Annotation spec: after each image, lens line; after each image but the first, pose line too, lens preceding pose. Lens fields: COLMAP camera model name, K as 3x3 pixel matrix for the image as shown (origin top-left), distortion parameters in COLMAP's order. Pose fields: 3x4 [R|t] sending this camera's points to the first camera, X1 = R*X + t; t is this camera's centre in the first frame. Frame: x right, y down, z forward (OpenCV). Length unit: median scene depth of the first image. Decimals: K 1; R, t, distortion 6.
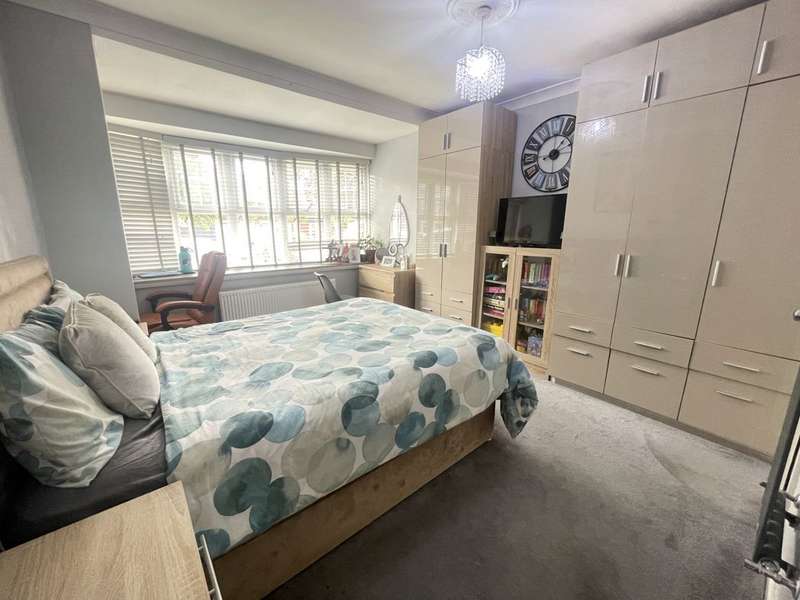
lens RADIAL K [[325.2, 0, 402.1], [0, 325.2, 300.5], [0, 0, 1]] dist [0.000461, -0.000899]
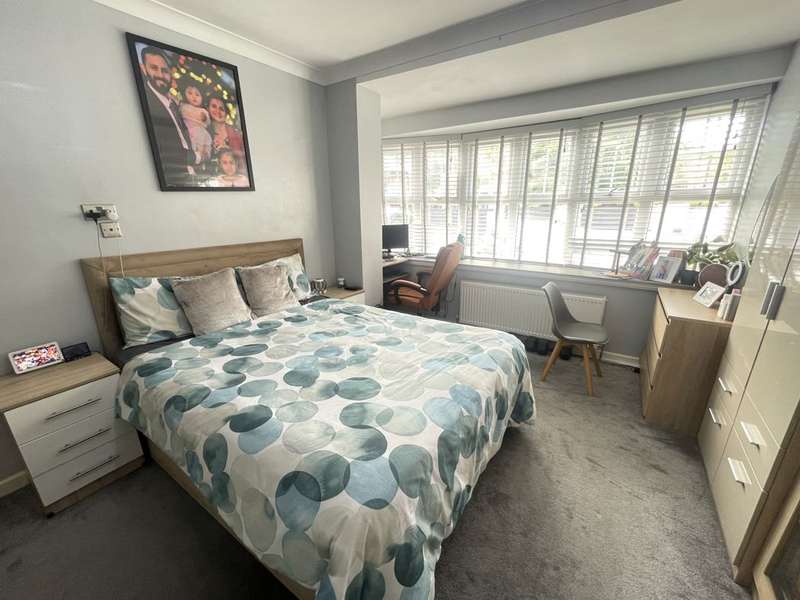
lens RADIAL K [[325.2, 0, 401.8], [0, 325.2, 299.9], [0, 0, 1]] dist [0.000461, -0.000899]
pose [[0.268887, 0.268084, -0.925111, 0.640364], [-0.203643, 0.954594, 0.217438, -0.266491], [0.941398, 0.129926, 0.311271, 0.845363]]
